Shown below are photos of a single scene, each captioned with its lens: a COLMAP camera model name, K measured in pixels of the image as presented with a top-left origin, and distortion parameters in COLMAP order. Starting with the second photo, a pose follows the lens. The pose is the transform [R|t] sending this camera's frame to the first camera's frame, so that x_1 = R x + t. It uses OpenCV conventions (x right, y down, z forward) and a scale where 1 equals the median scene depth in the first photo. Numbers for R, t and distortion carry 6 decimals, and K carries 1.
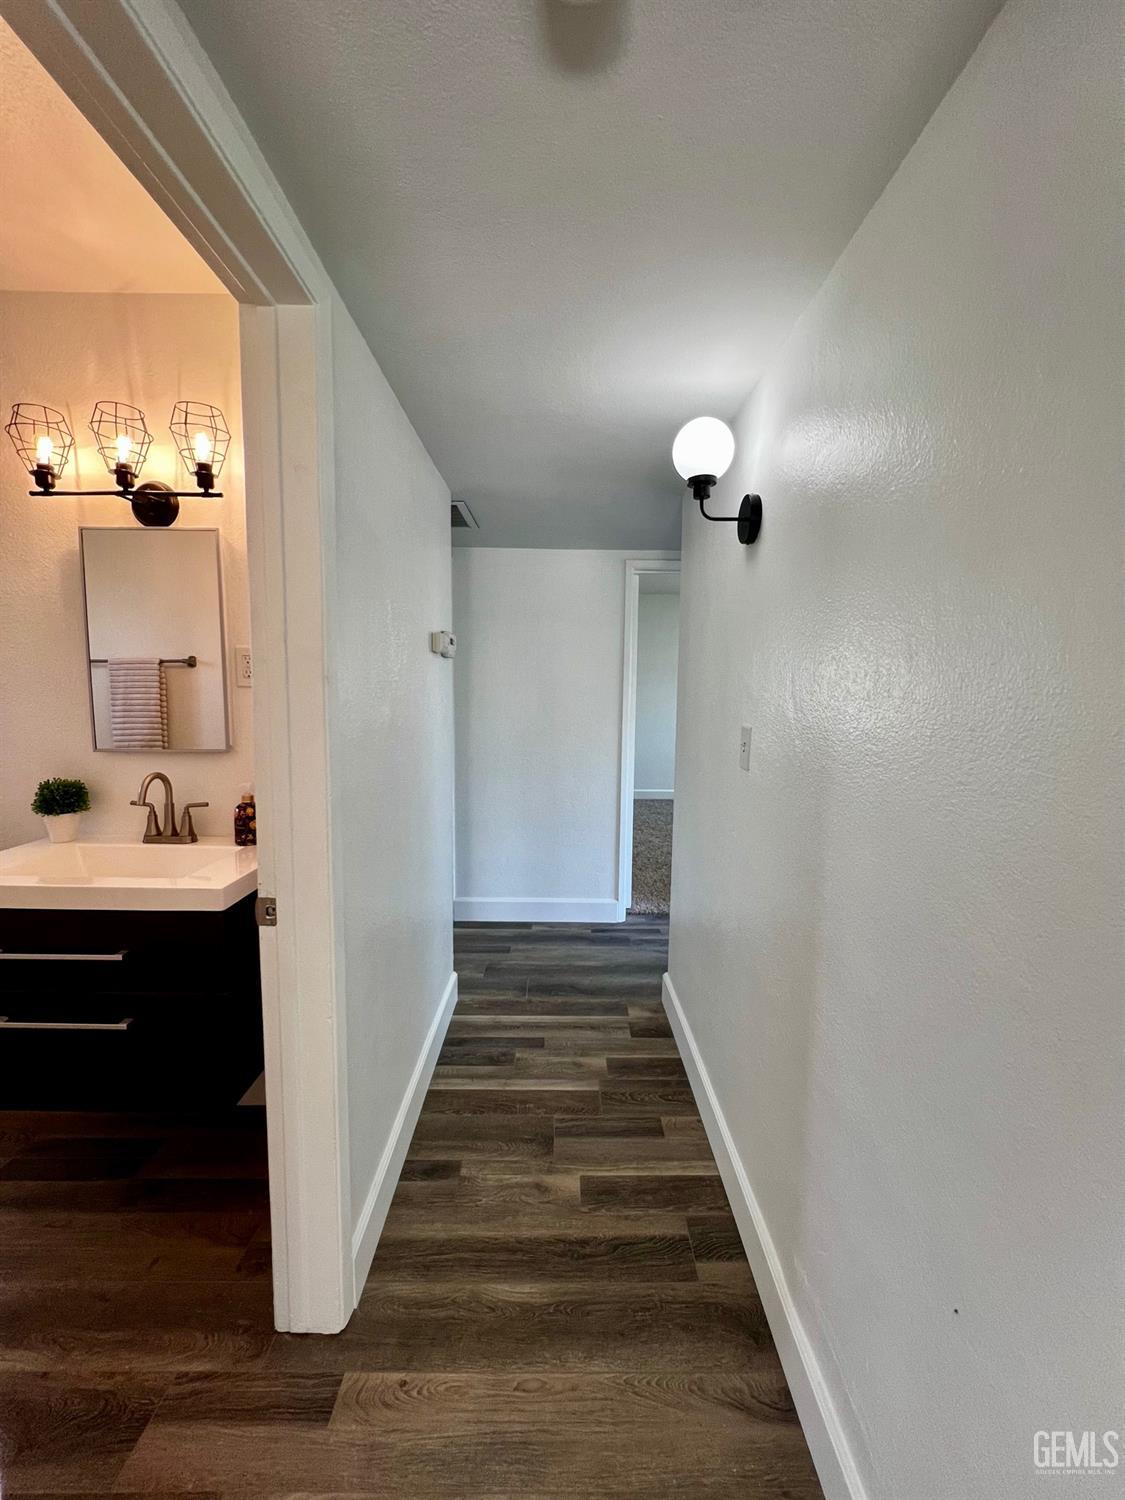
lens RADIAL K [[599.4, 0, 568.9], [0, 599.4, 748.5], [0, 0, 1]] dist [-0.002851, 0.000167]
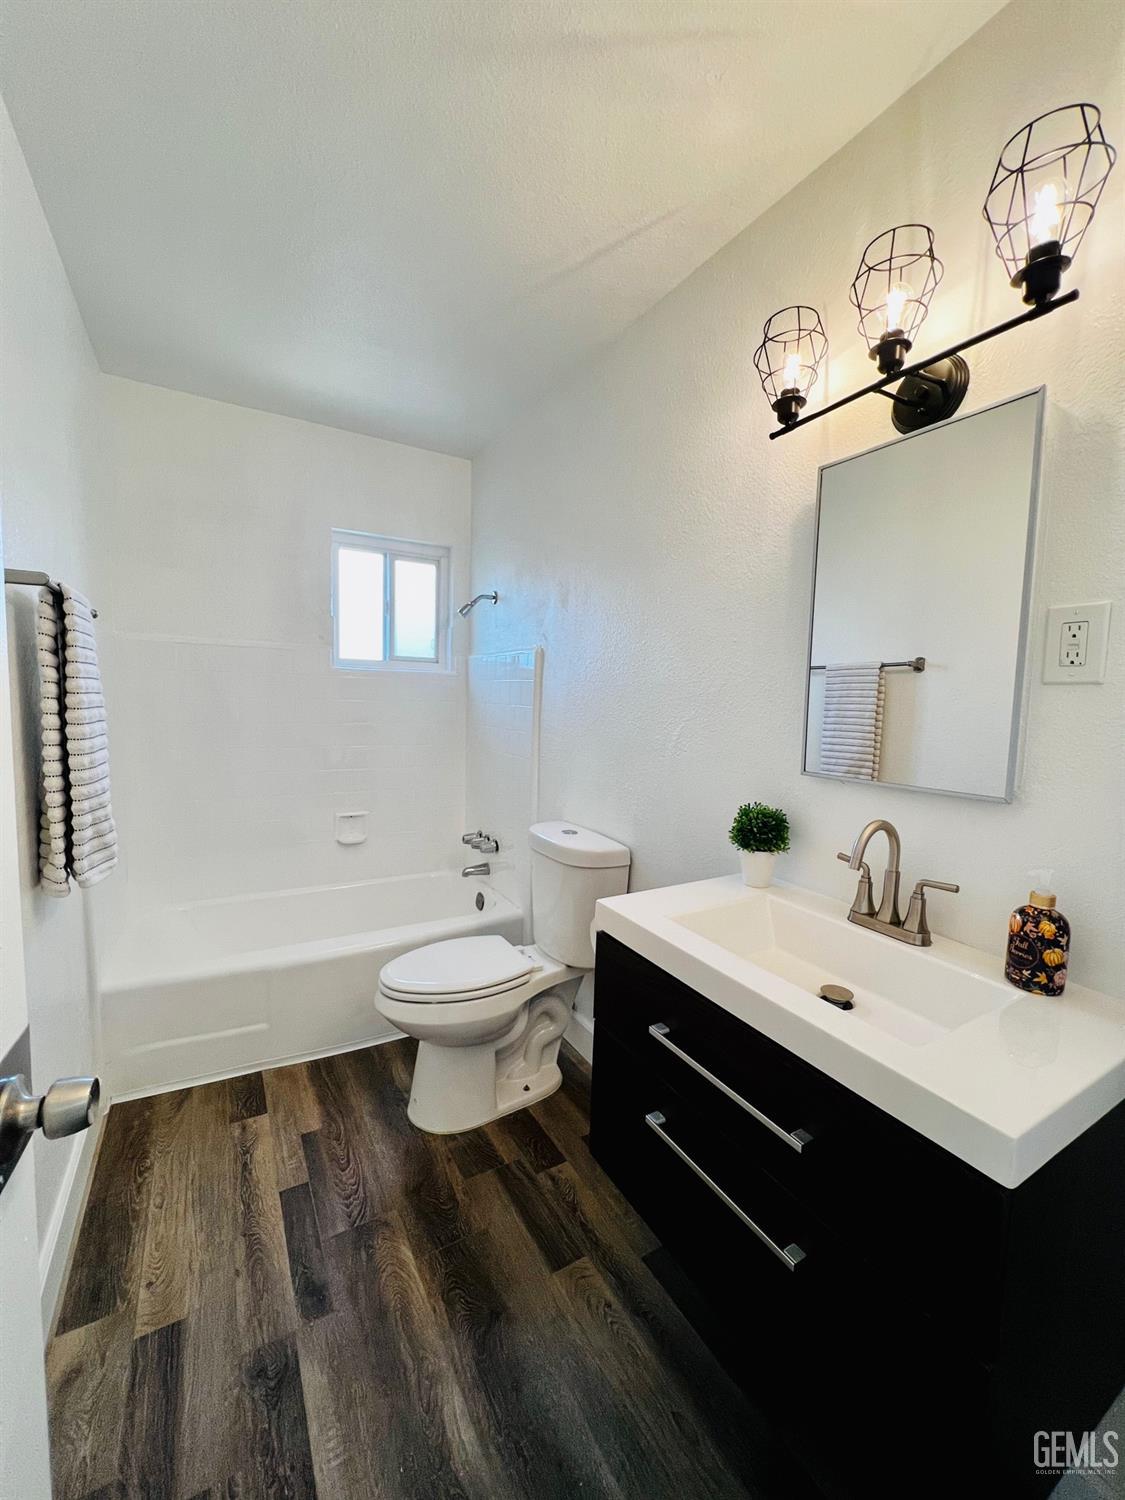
lens RADIAL K [[599.4, 0, 564.7], [0, 599.4, 747.8], [0, 0, 1]] dist [-0.002851, 0.000167]
pose [[0.494842, 0.075906, -0.865661, -0.305034], [-0.104079, 0.994184, 0.027680, -0.017494], [0.862728, 0.076400, 0.499864, 0.380667]]
